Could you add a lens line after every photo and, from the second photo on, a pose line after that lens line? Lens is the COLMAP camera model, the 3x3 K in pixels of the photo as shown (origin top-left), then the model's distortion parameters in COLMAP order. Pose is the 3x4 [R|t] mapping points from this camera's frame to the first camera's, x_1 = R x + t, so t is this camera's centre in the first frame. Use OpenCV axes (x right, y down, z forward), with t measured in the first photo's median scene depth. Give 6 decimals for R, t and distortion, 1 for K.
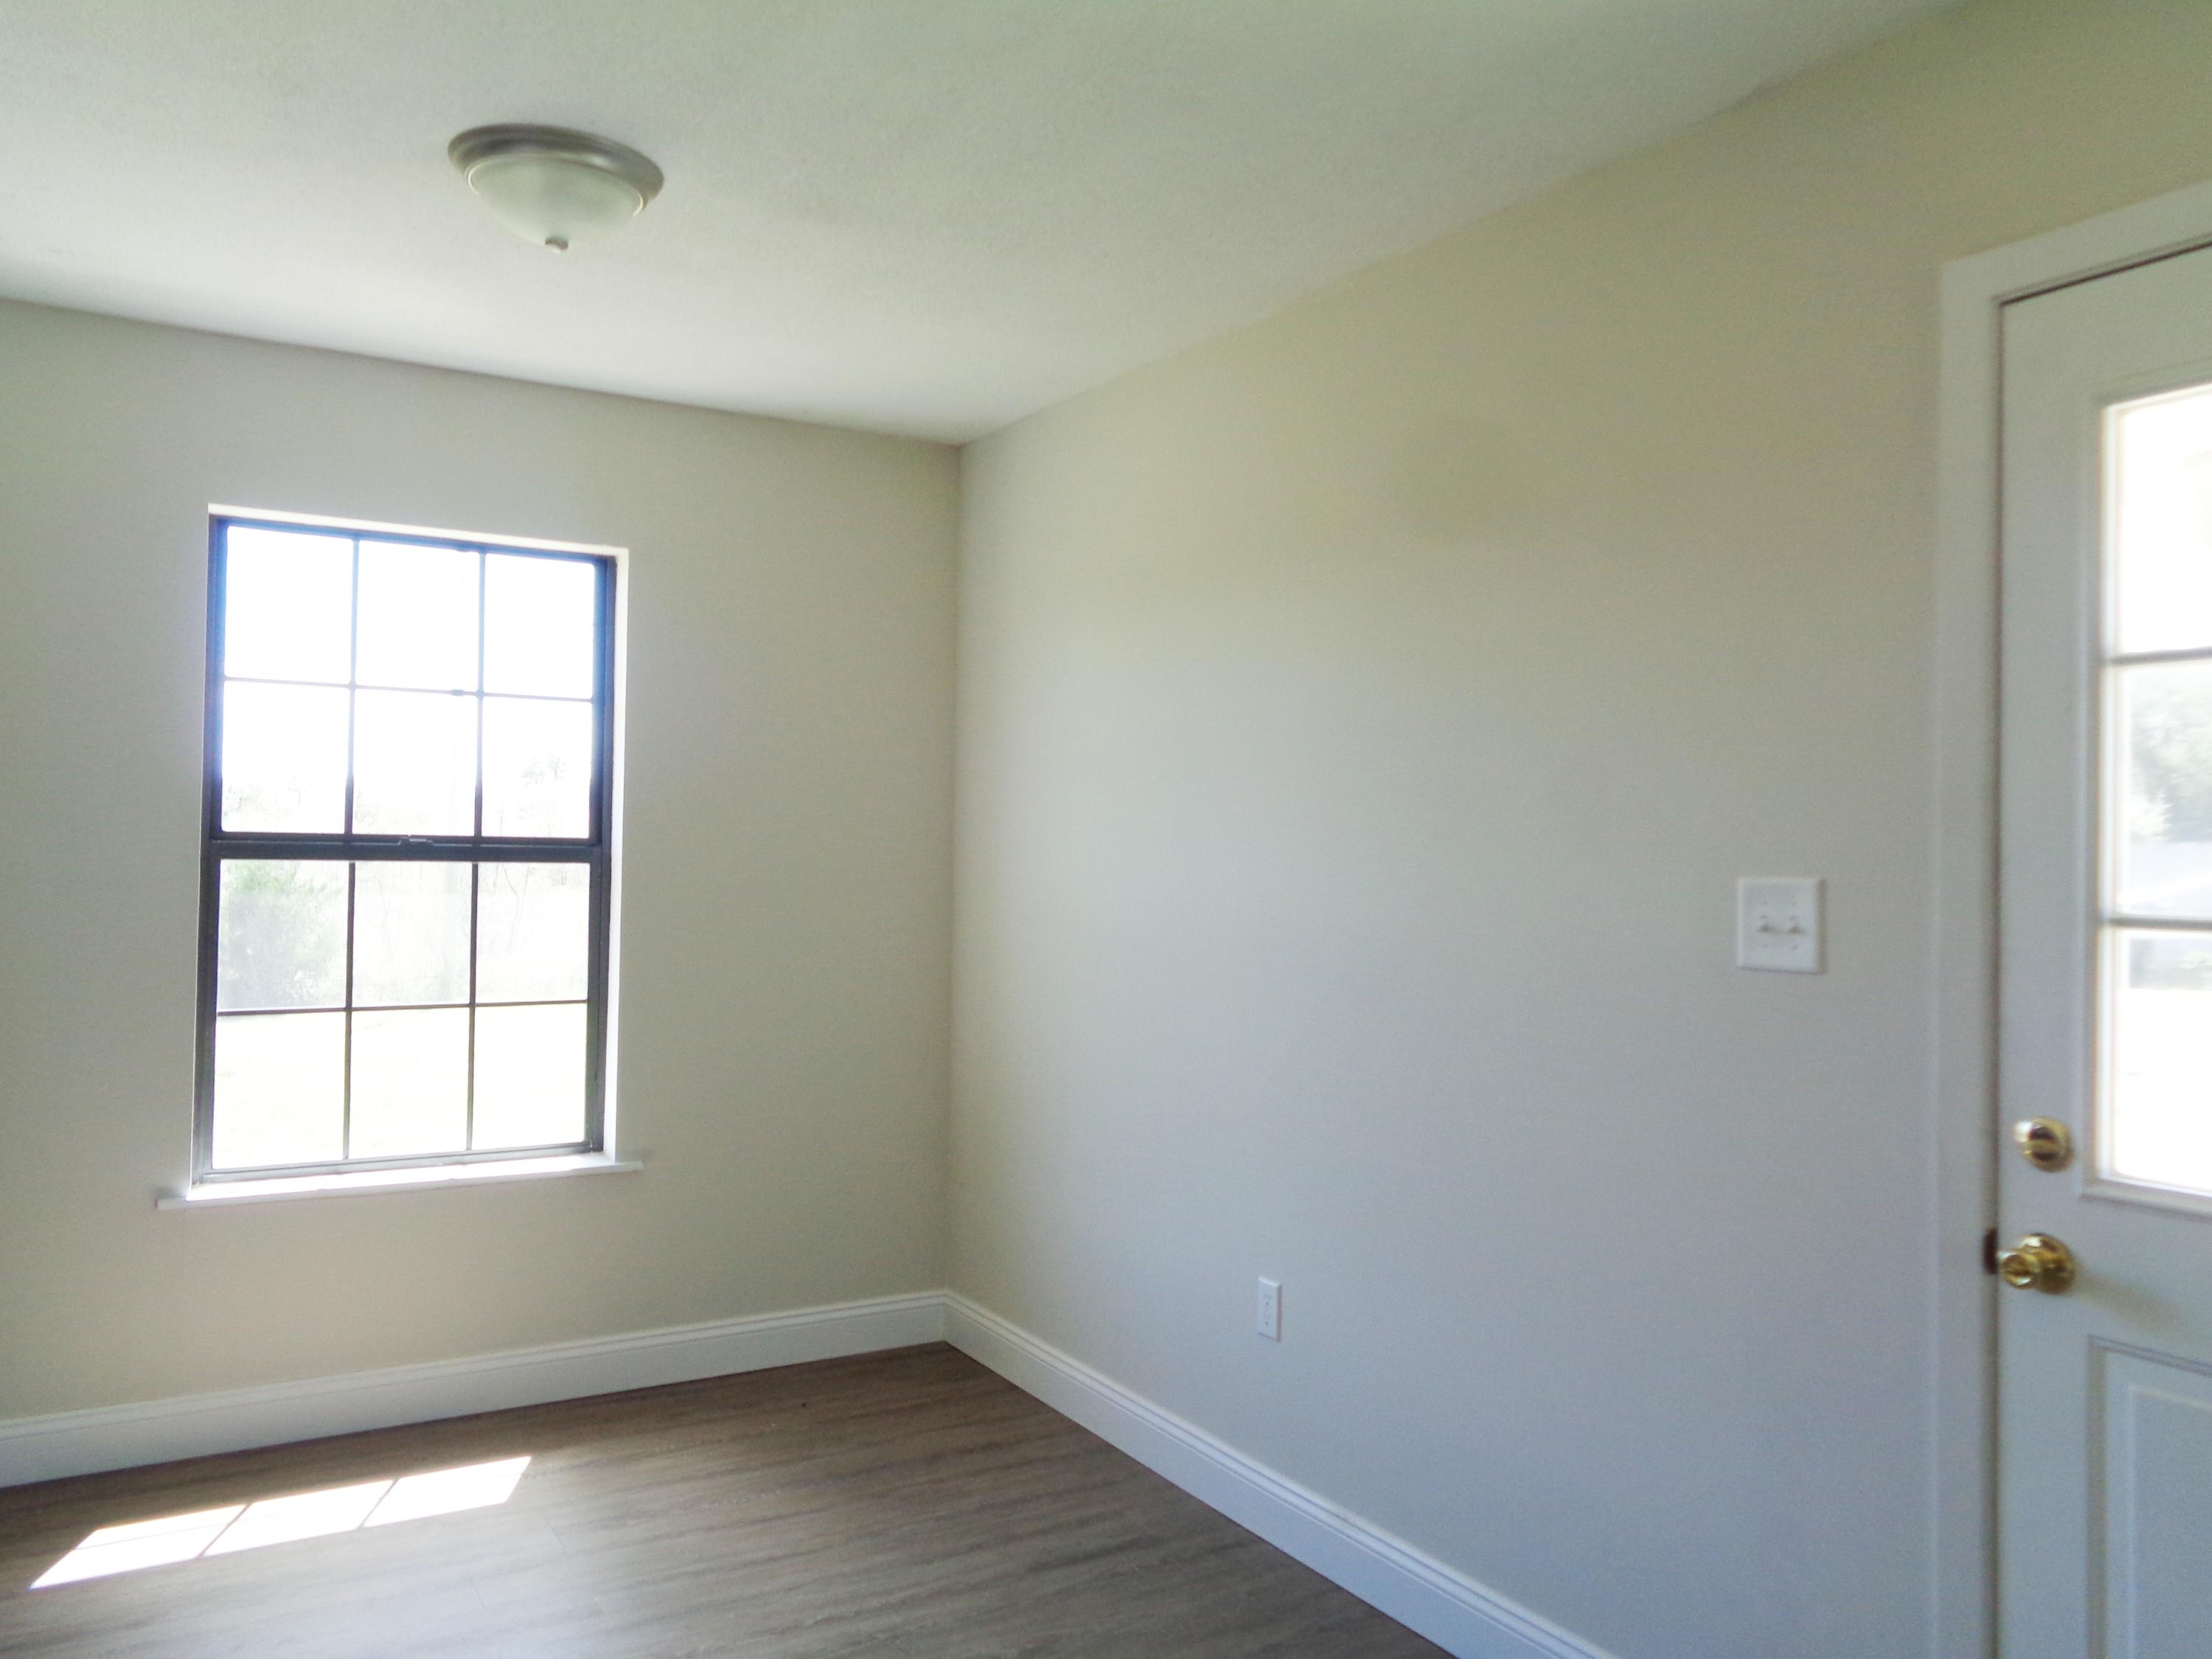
lens RADIAL K [[1659.3, 0, 1098.4], [0, 1659.3, 826.5], [0, 0, 1]] dist [-0.000822, 0.001361]
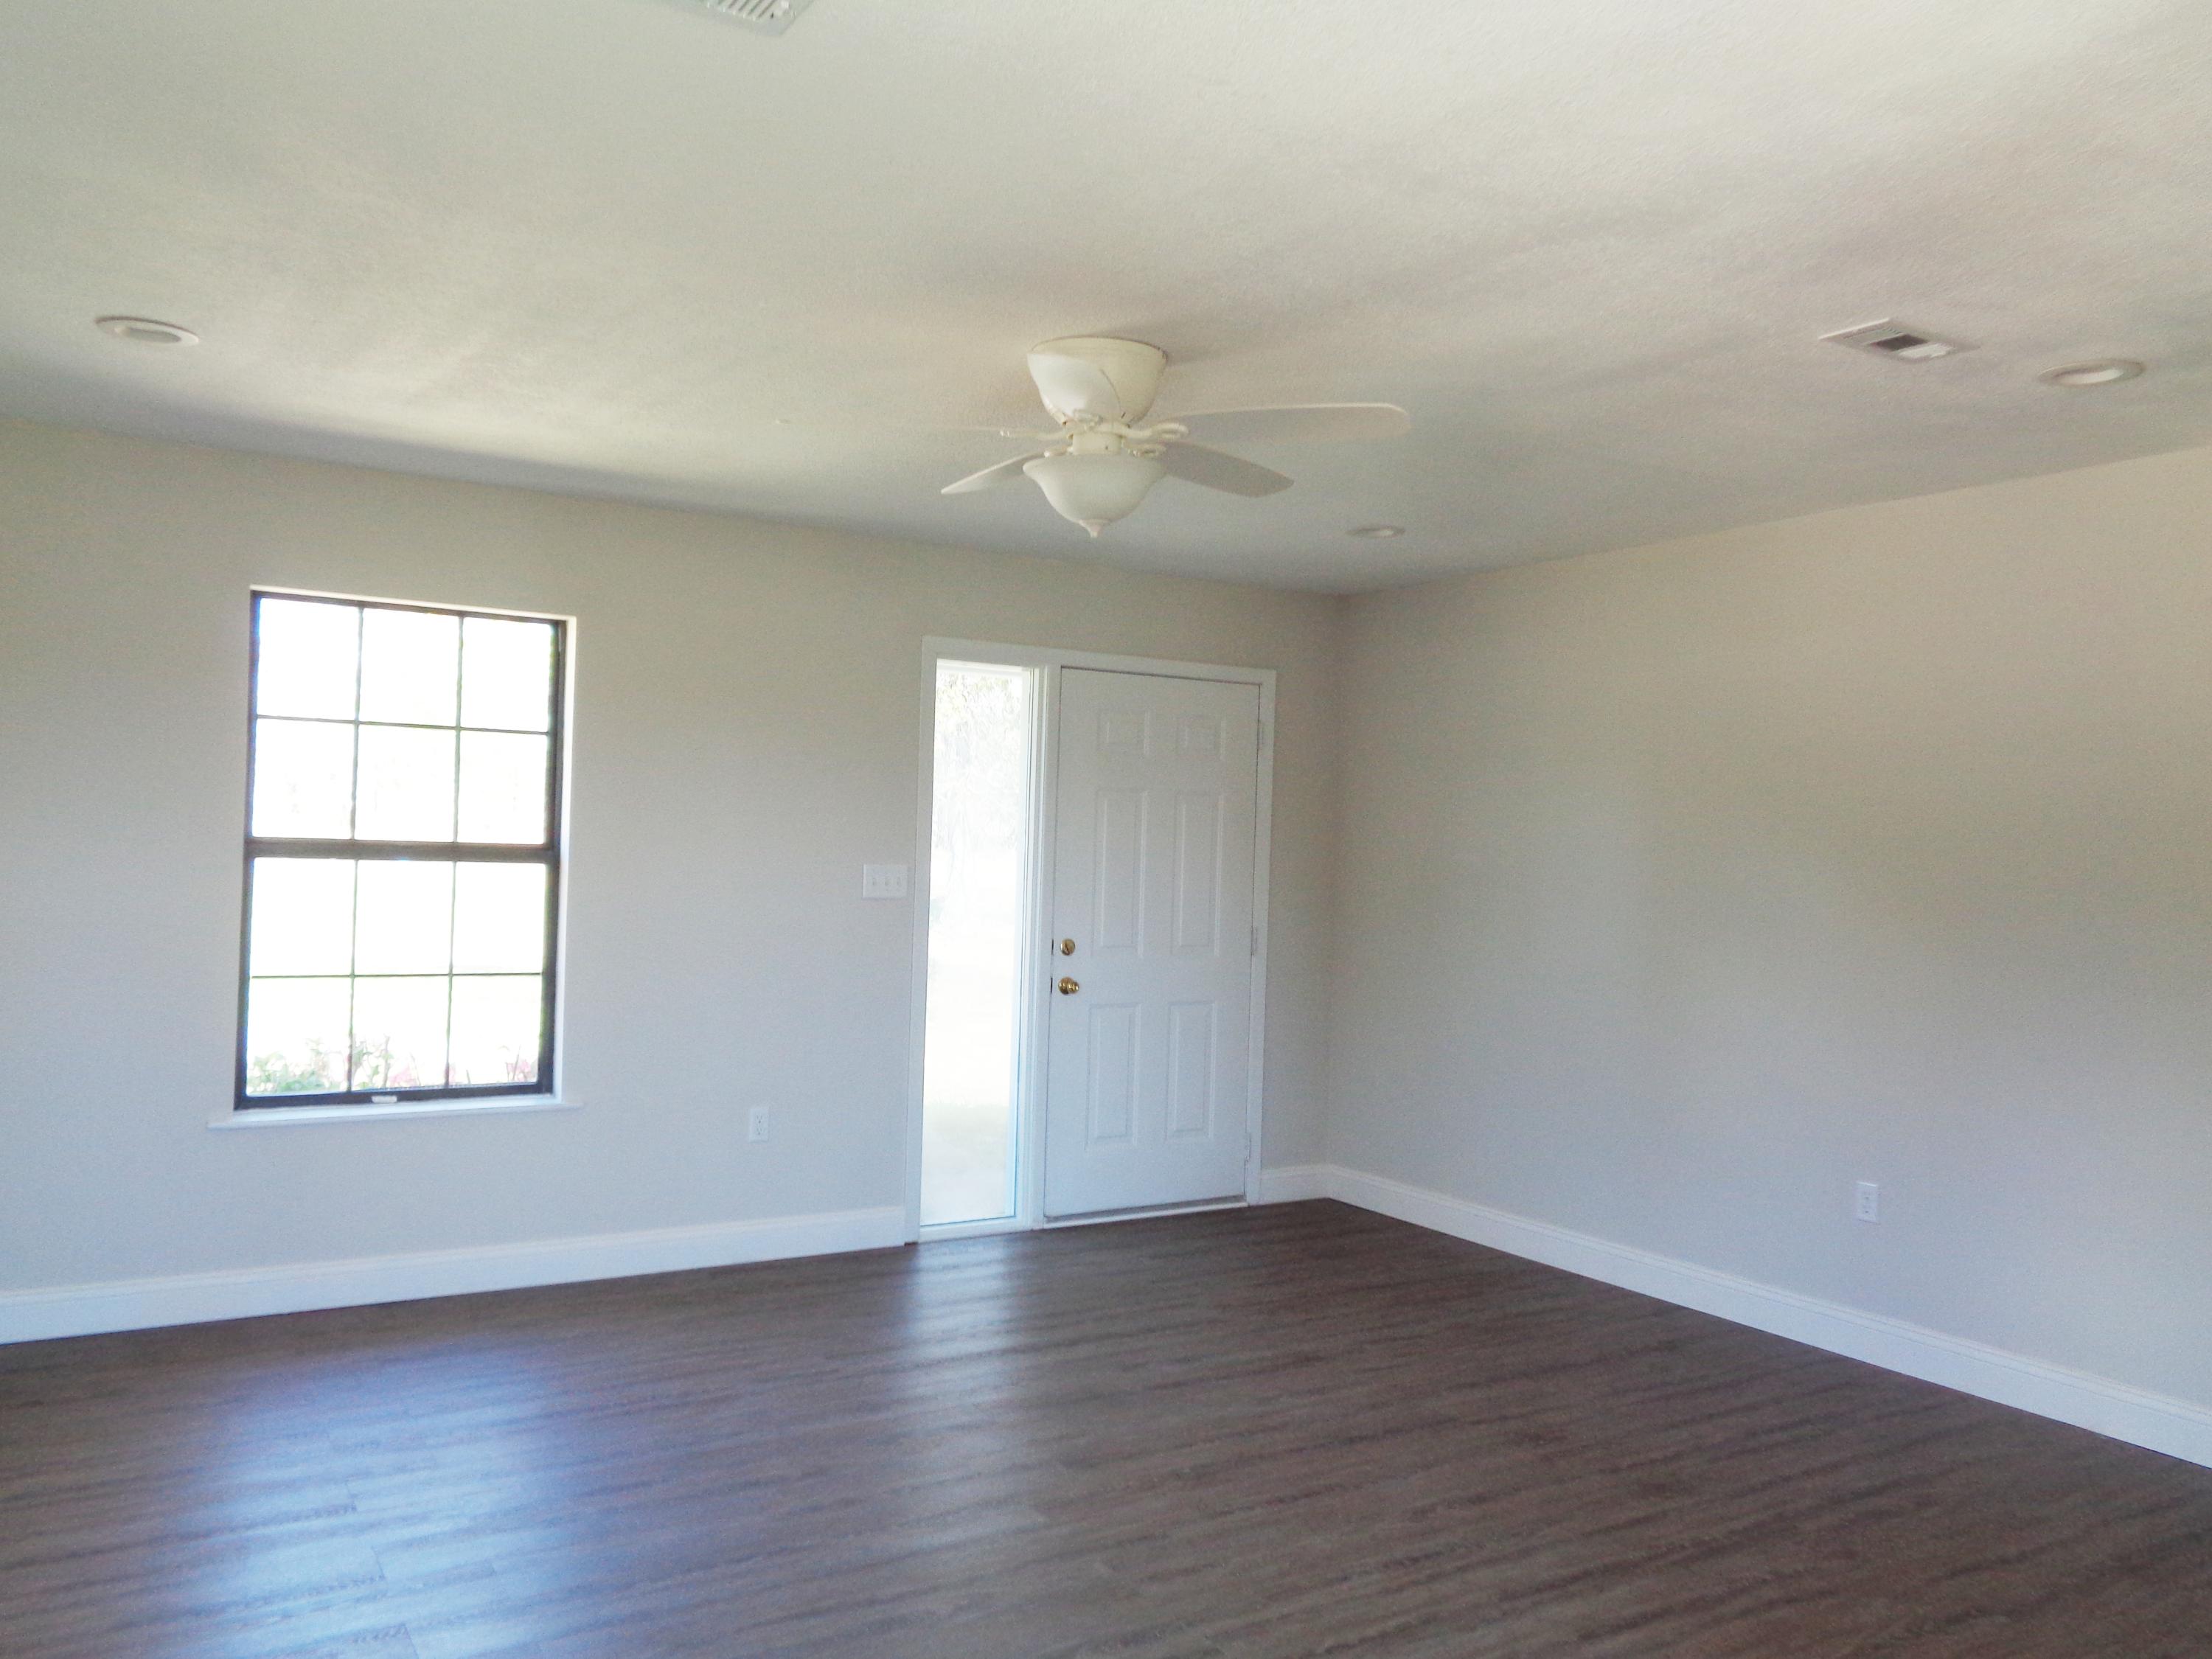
lens RADIAL K [[1659.3, 0, 1098.4], [0, 1659.3, 826.5], [0, 0, 1]] dist [-0.000822, 0.001361]
pose [[0.999417, 0.005453, 0.033717, 0.072944], [-0.005273, 0.999971, -0.005423, -0.001574], [-0.033745, 0.005242, 0.999417, -0.282856]]
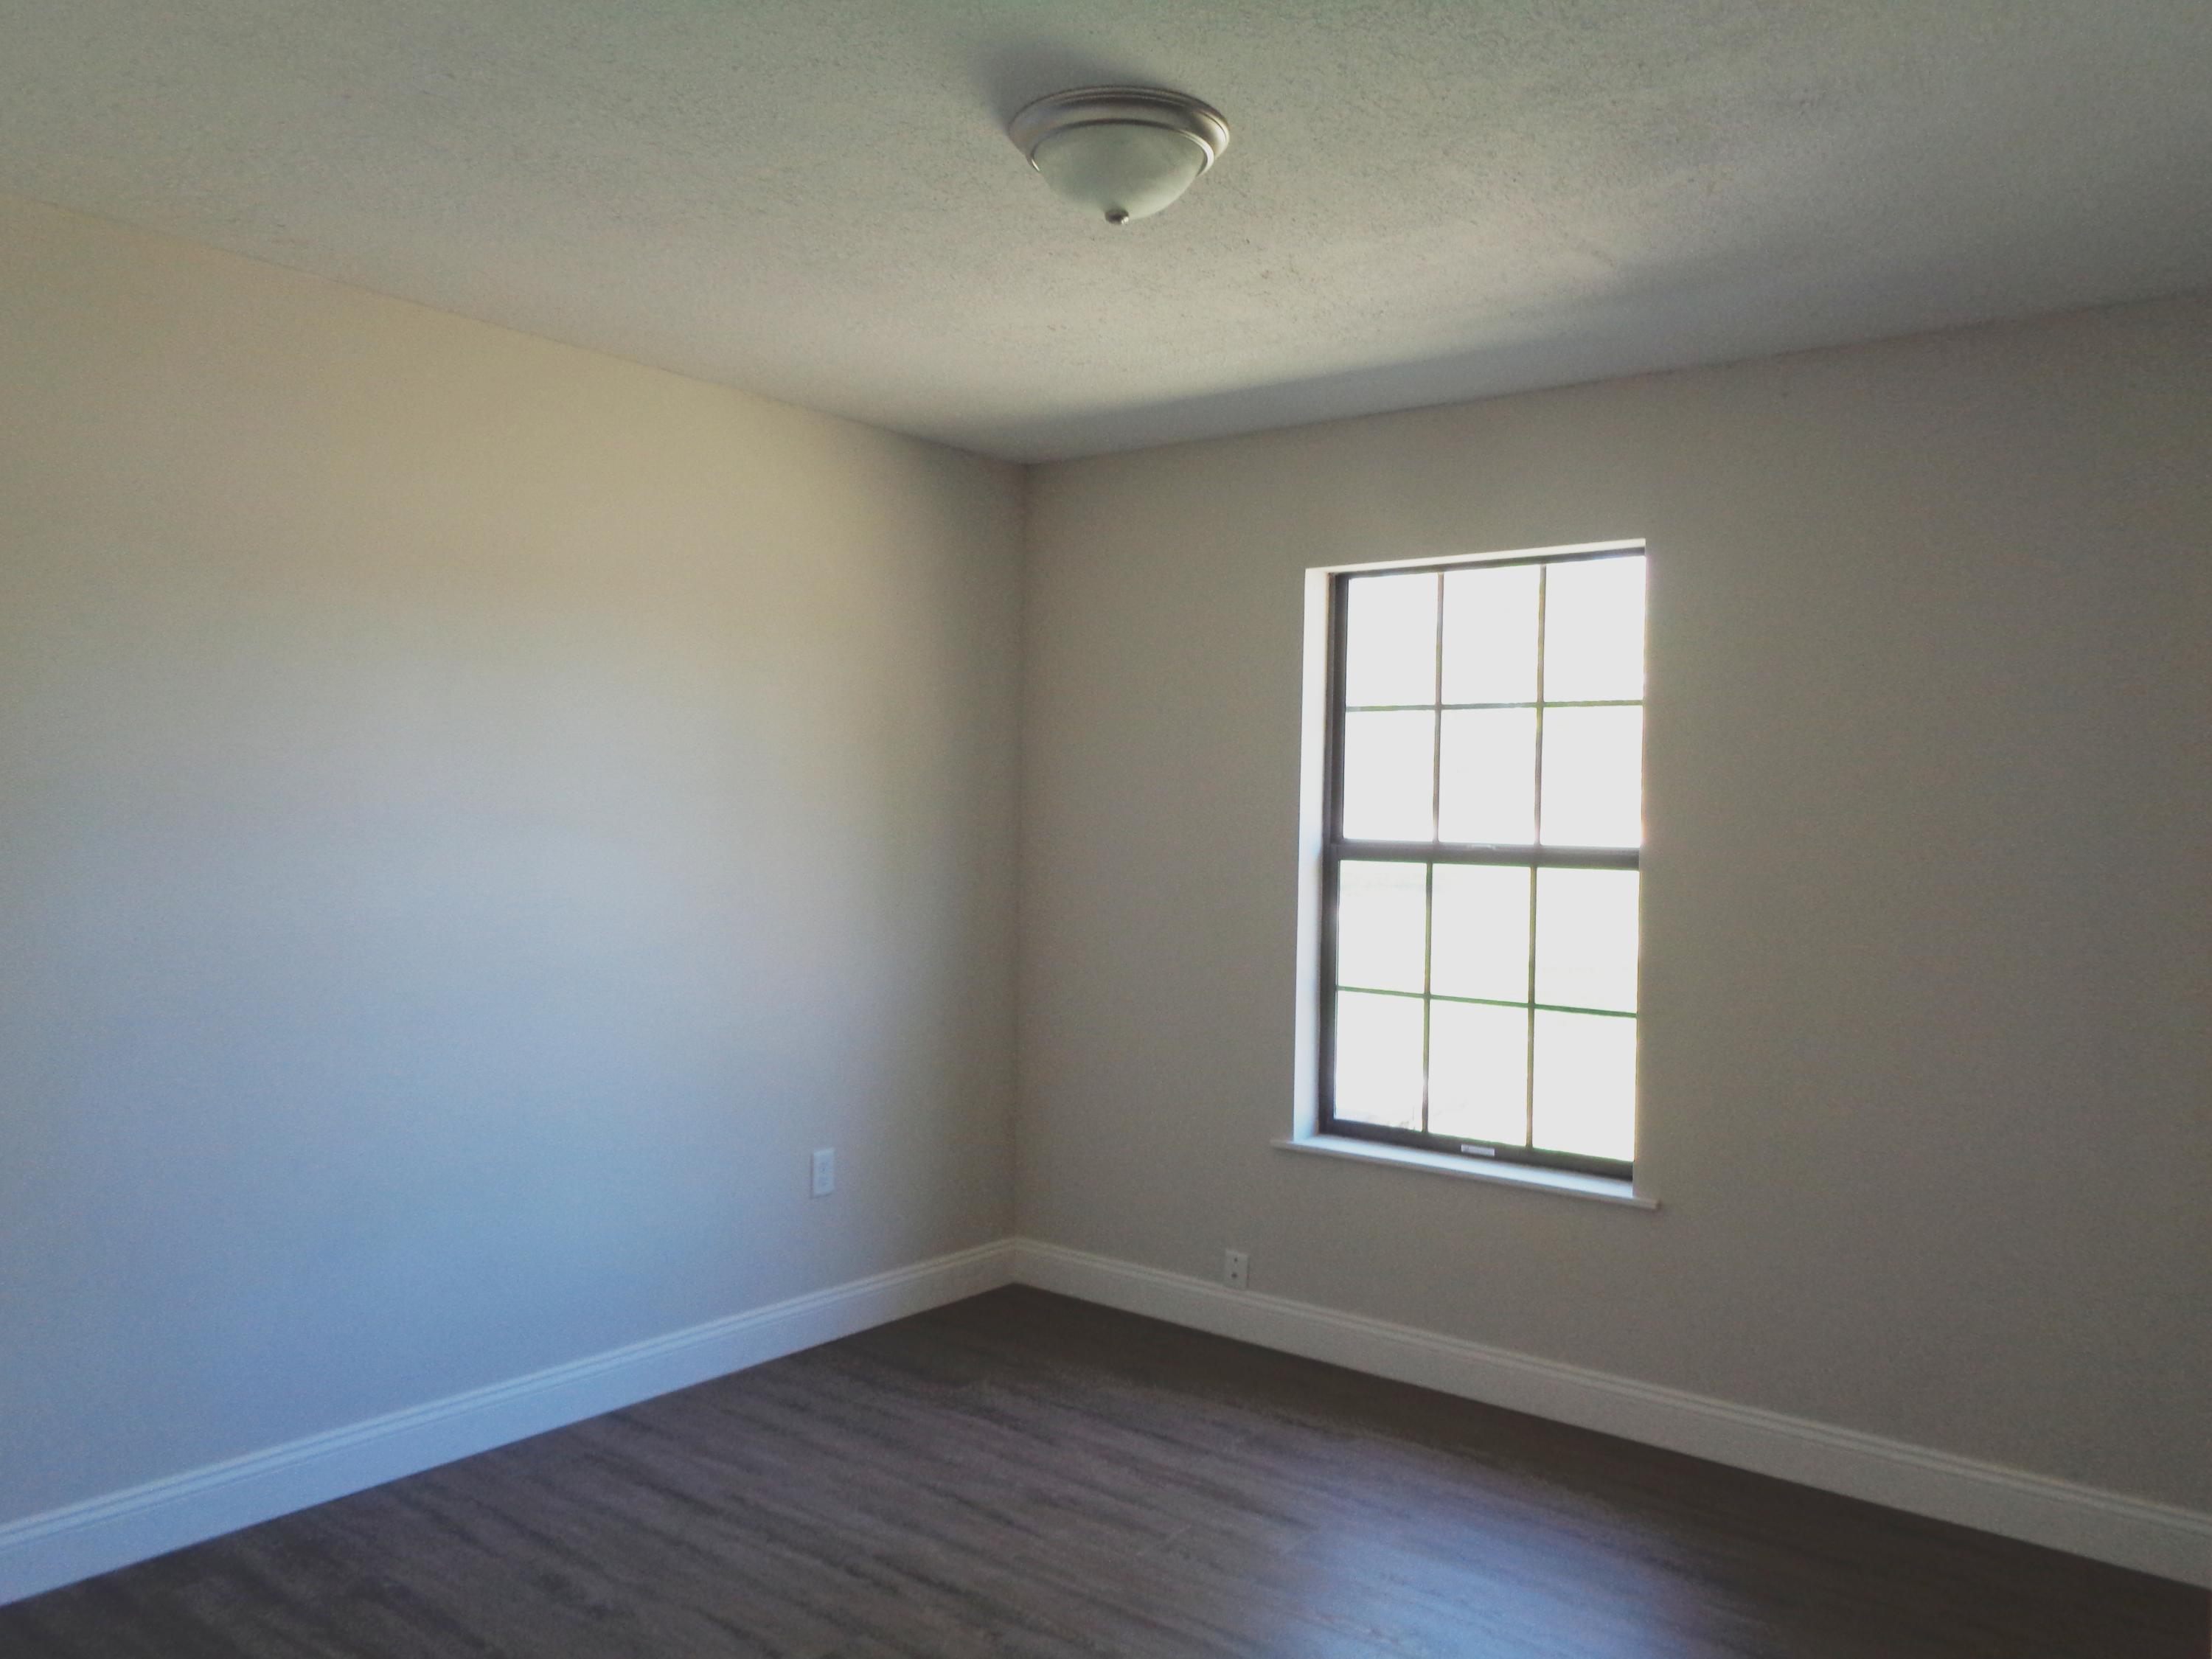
lens RADIAL K [[1659.3, 0, 1098.4], [0, 1659.3, 826.5], [0, 0, 1]] dist [-0.000822, 0.001361]
pose [[0.394046, -0.012886, -0.919000, 0.456623], [-0.004239, 0.999866, -0.015838, 0.011936], [0.919081, 0.010137, 0.393939, 0.357465]]
